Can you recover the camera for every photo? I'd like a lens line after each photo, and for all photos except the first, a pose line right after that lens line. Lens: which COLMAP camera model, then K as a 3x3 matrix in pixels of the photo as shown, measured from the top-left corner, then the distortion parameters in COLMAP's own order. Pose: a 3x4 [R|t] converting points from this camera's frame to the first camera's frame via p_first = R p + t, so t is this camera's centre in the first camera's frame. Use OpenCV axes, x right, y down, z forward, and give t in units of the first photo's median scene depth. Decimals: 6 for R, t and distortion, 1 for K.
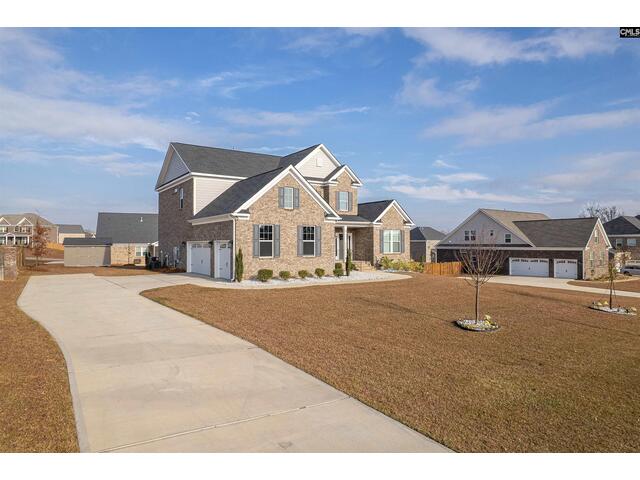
lens RADIAL K [[408.0, 0, 320.0], [0, 408.0, 240.0], [0, 0, 1]] dist [-0.039986, 0.002483]
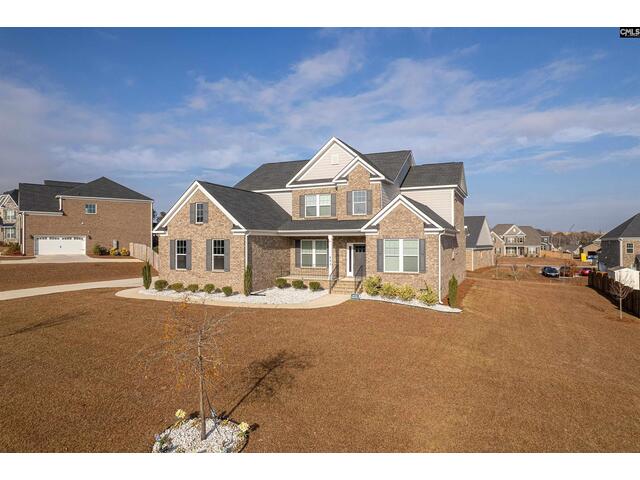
lens RADIAL K [[408.0, 0, 320.0], [0, 408.0, 240.0], [0, 0, 1]] dist [-0.039986, 0.002483]
pose [[0.517412, -0.007155, -0.855707, 0.916475], [0.007529, 0.999964, -0.003809, -0.027516], [0.855703, -0.004472, 0.517447, 0.699688]]
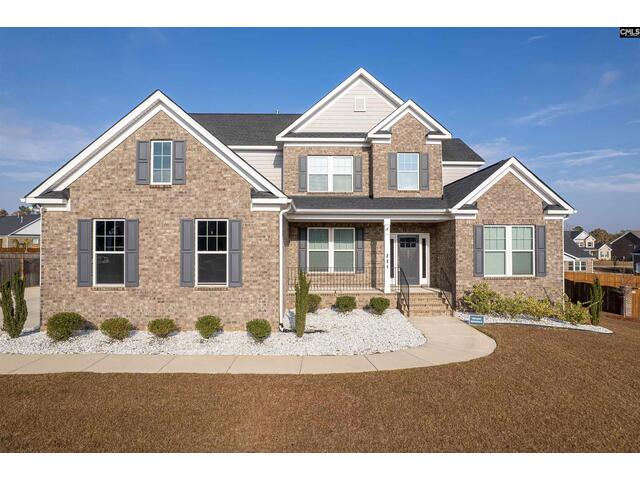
lens RADIAL K [[408.0, 0, 320.0], [0, 408.0, 240.0], [0, 0, 1]] dist [-0.039986, 0.002483]
pose [[0.840990, -0.005178, -0.541025, 0.320987], [0.003245, 0.999984, -0.004527, -0.009137], [0.541040, 0.002051, 0.840994, 0.673698]]
